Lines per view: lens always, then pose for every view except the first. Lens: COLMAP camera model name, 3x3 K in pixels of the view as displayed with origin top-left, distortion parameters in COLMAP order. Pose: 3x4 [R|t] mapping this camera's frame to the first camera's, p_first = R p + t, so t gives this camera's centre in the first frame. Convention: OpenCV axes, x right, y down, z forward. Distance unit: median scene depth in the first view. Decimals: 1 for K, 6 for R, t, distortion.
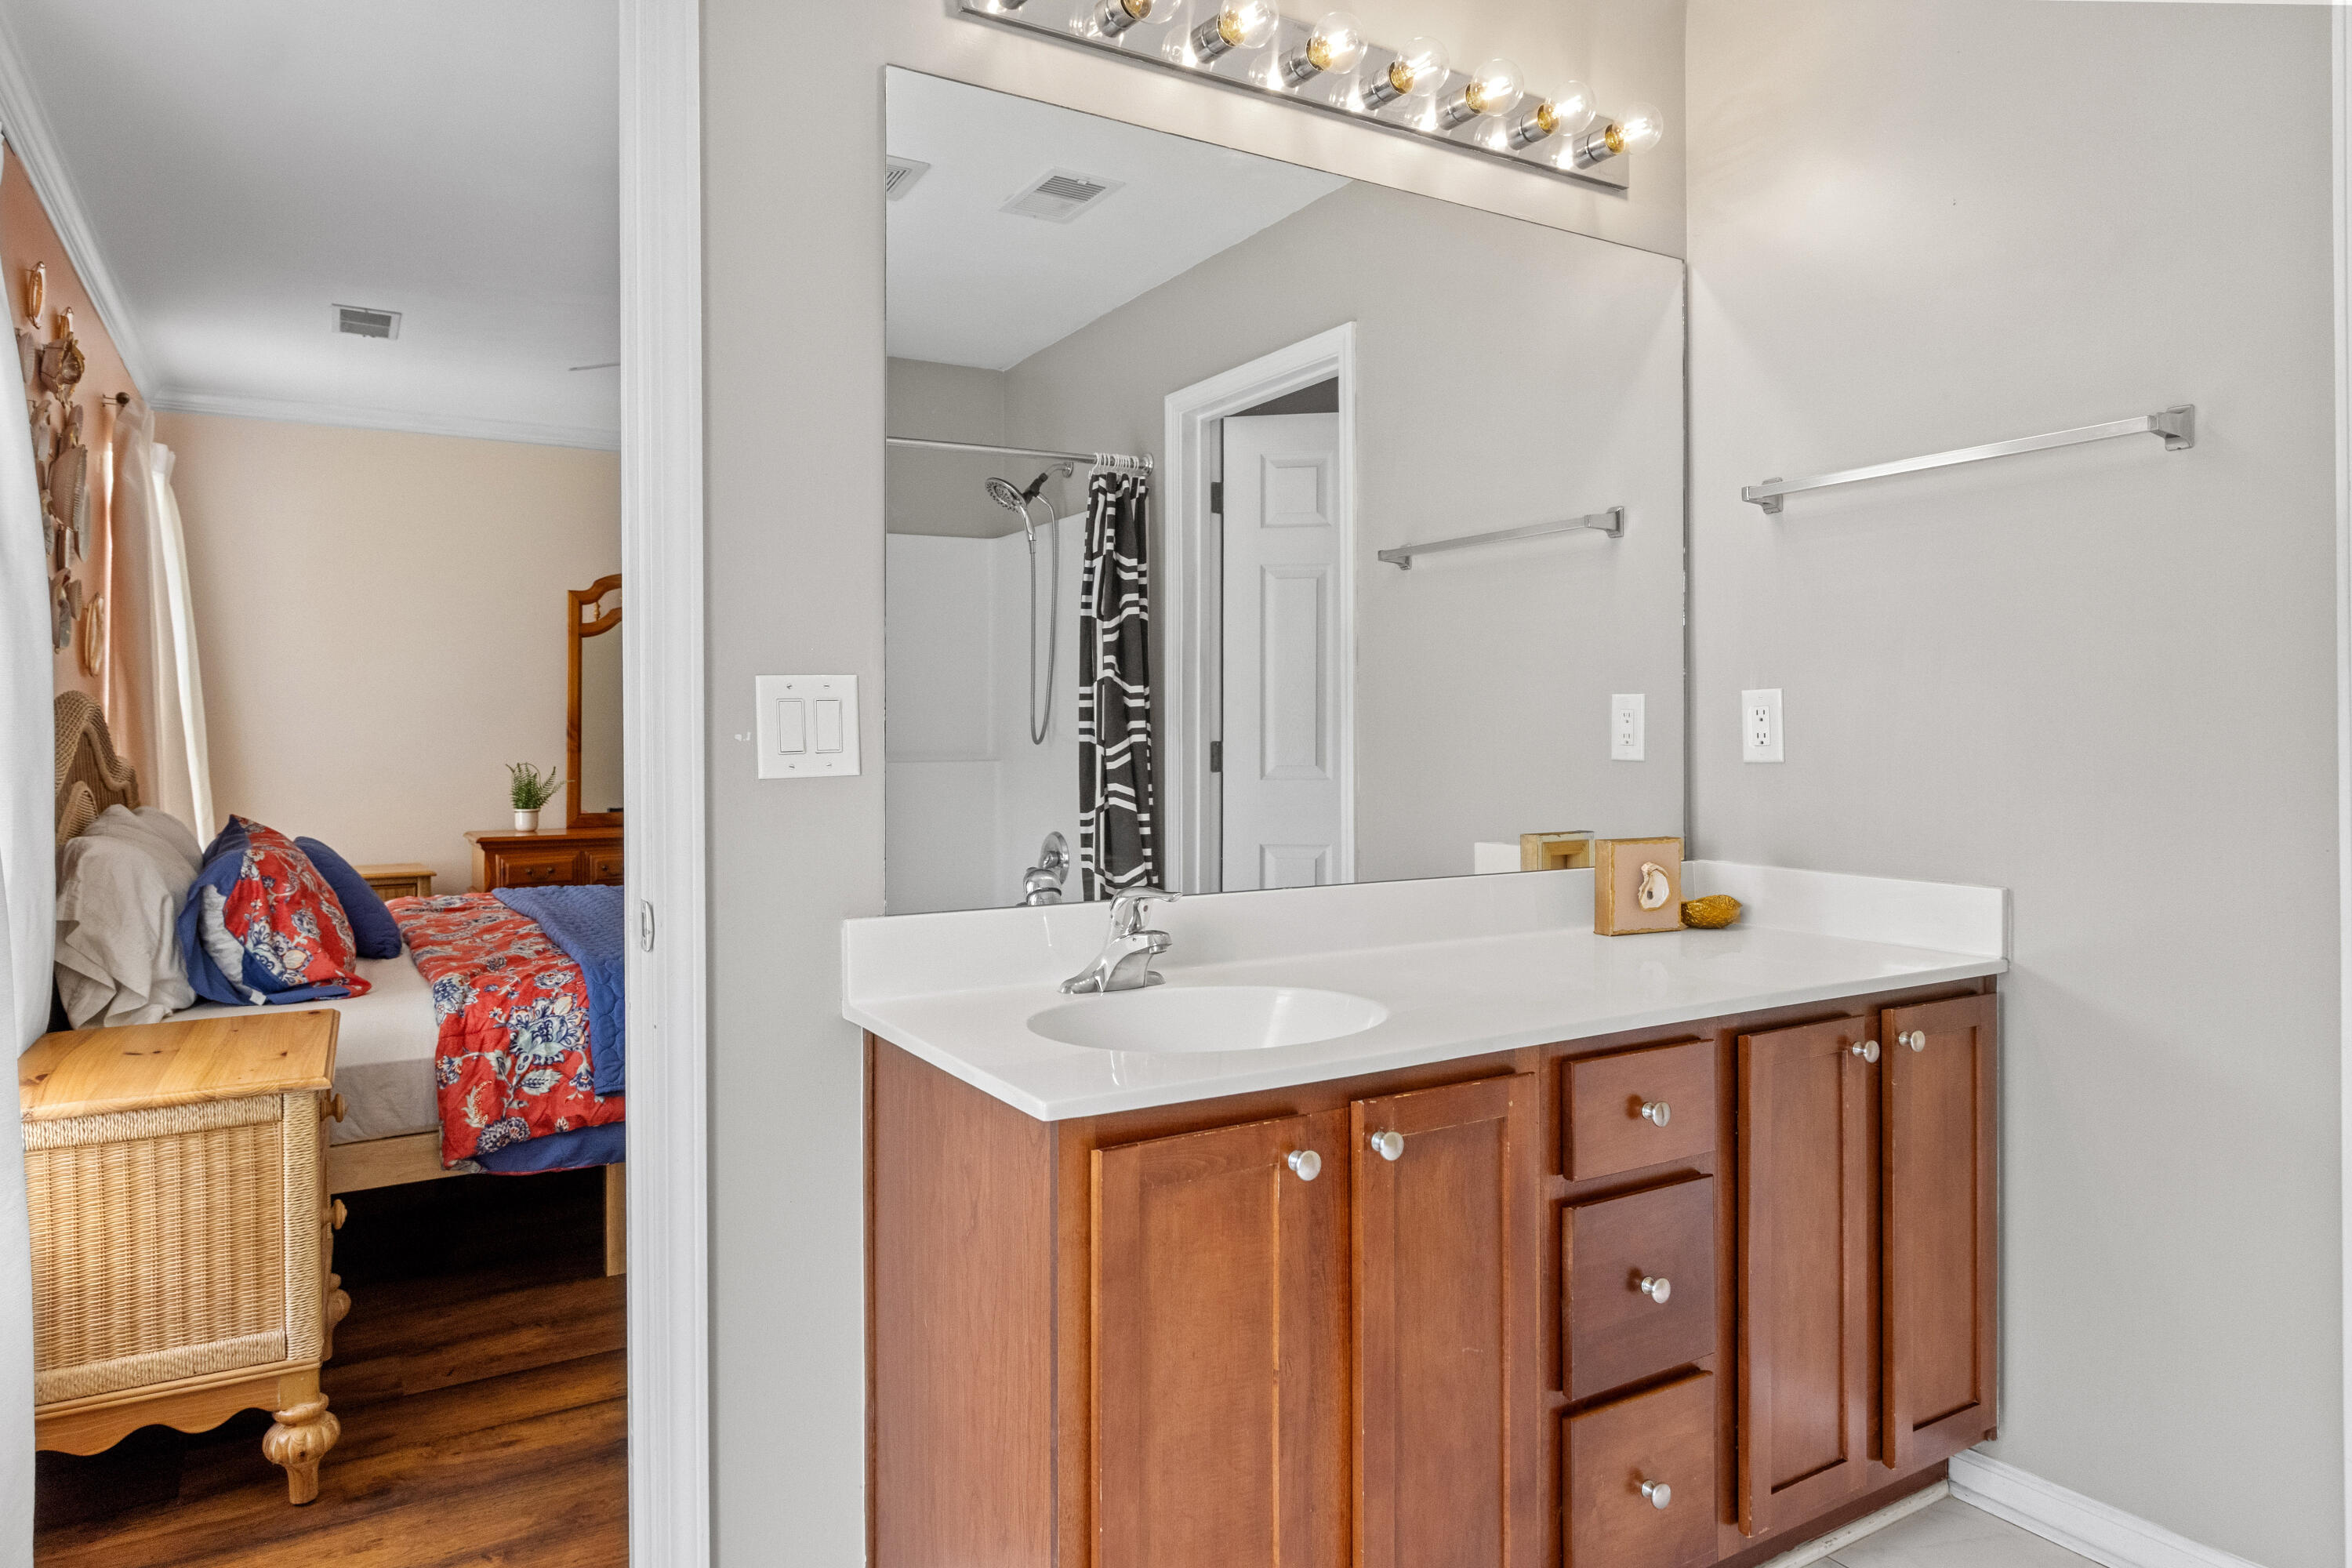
lens RADIAL K [[1368.8, 0, 1221.1], [0, 1368.8, 748.3], [0, 0, 1]] dist [-0.008929, -0.002299]
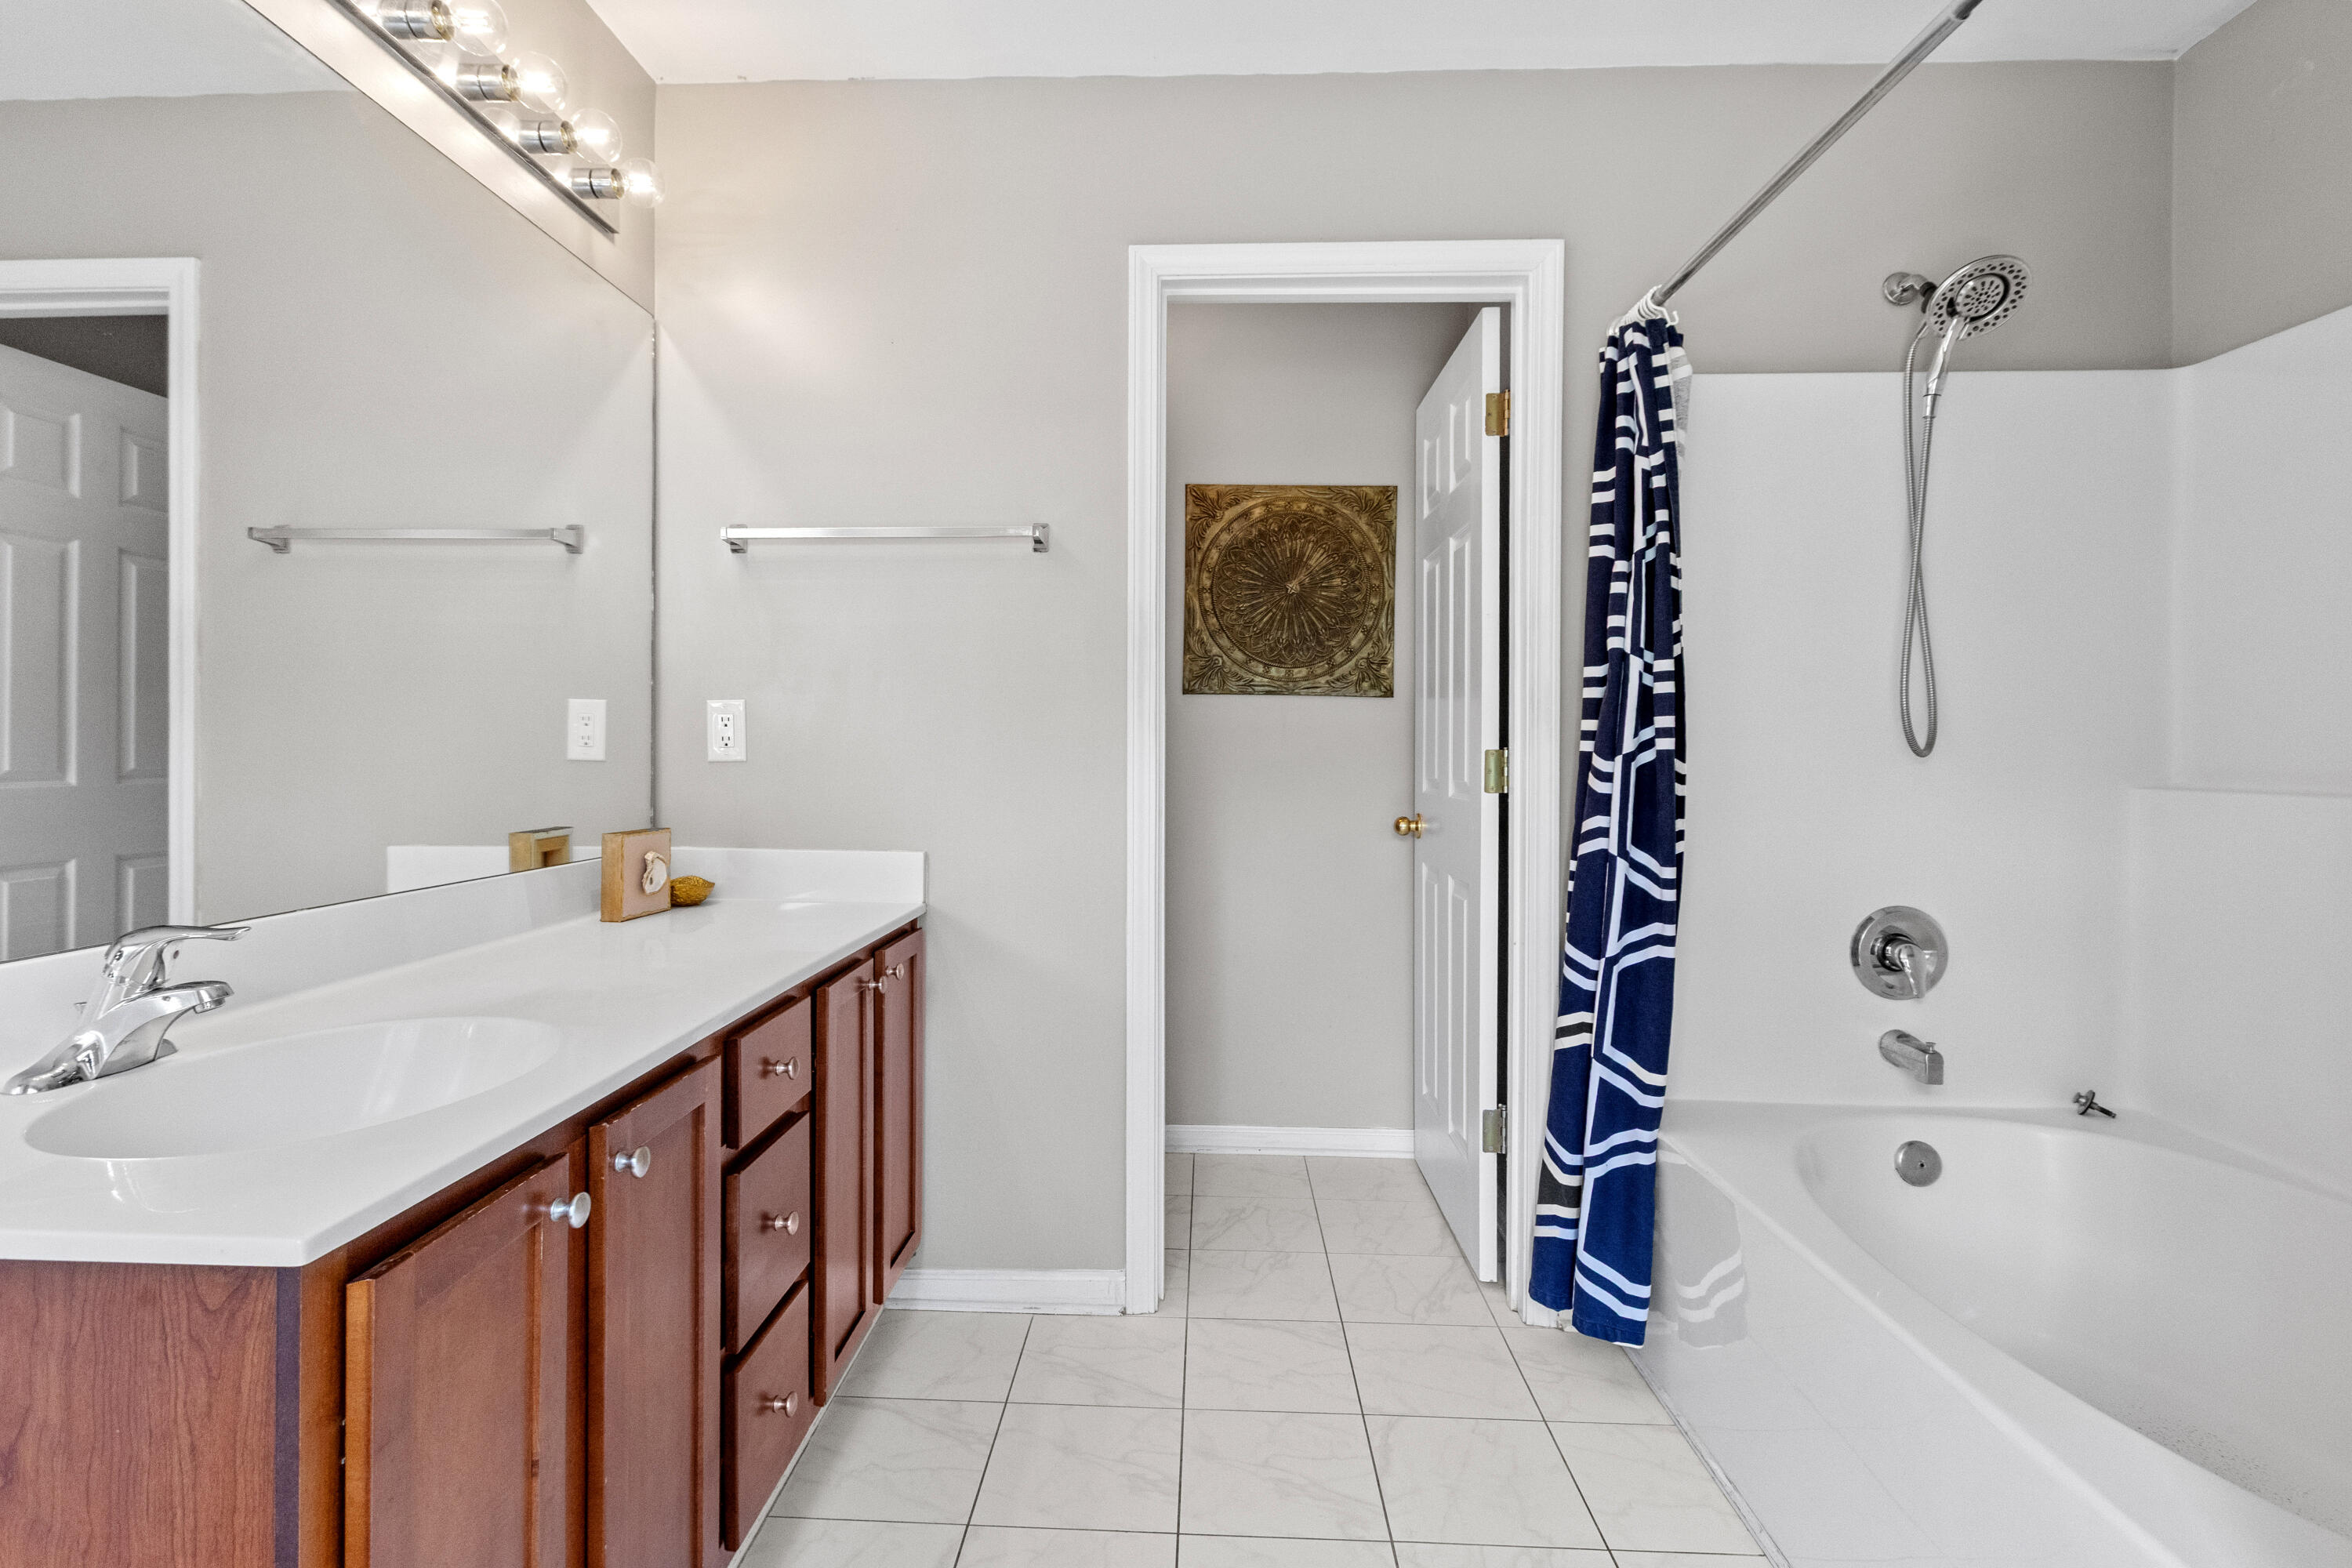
lens RADIAL K [[1080.2, 0, 1160.1], [0, 1080.2, 757.7], [0, 0, 1]] dist [0.001550, -0.001635]
pose [[0.585713, -0.001063, 0.810518, -0.152977], [-0.001229, 0.999997, 0.002199, 0.004835], [-0.810517, -0.002285, 0.585710, 0.151773]]
